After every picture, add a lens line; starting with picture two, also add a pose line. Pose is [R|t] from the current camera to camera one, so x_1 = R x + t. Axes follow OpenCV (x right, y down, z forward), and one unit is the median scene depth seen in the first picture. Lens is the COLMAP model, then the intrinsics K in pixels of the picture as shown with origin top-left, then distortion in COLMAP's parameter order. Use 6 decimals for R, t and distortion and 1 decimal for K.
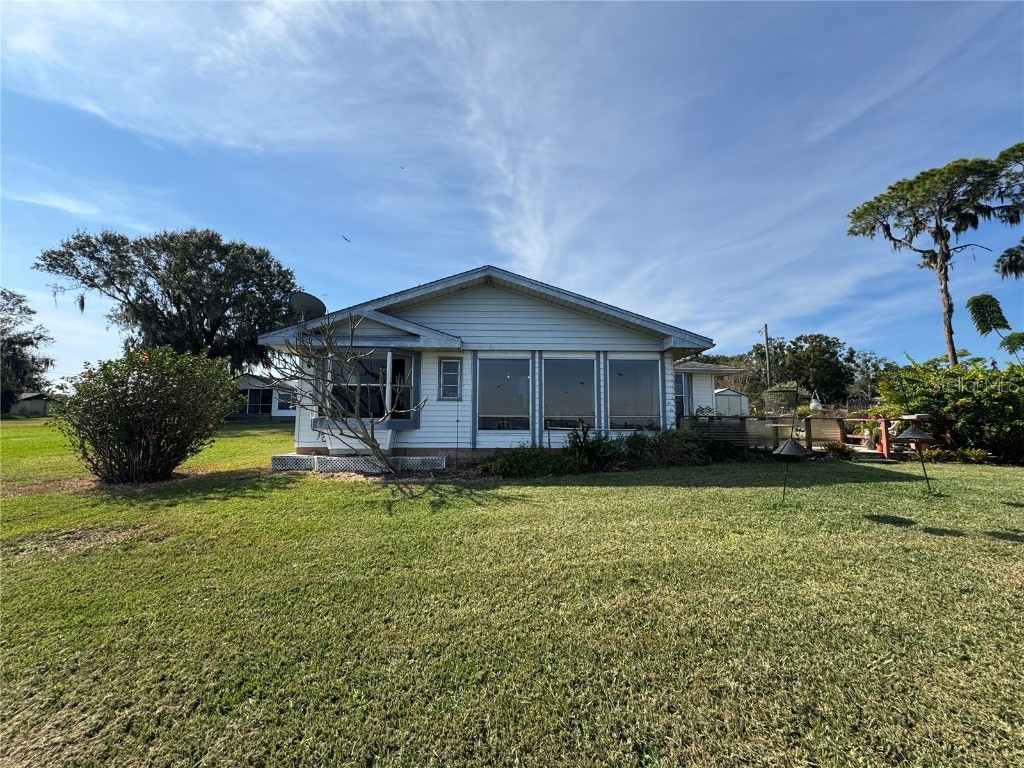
lens RADIAL K [[402.3, 0, 523.4], [0, 402.3, 379.5], [0, 0, 1]] dist [-0.001382, 0.000372]
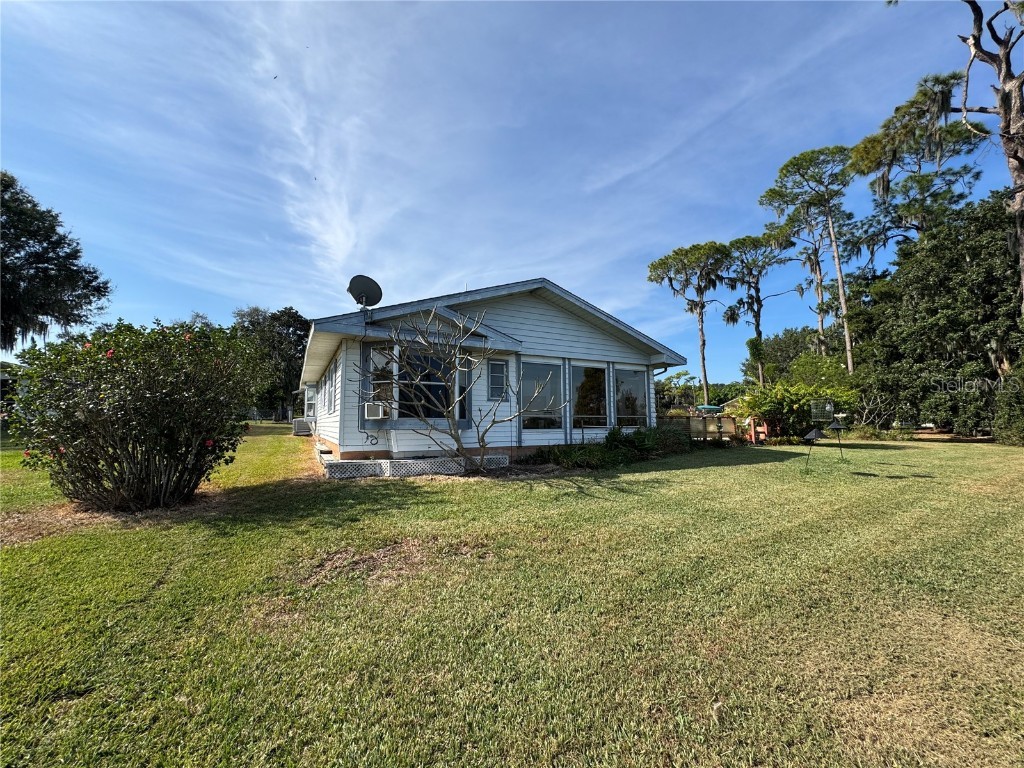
lens RADIAL K [[402.3, 0, 519.9], [0, 402.3, 381.3], [0, 0, 1]] dist [-0.001382, 0.000372]
pose [[0.889095, 0.038104, 0.456134, -0.172312], [-0.036804, 0.999254, -0.011736, 0.003313], [-0.456241, -0.006353, 0.889834, 0.014419]]
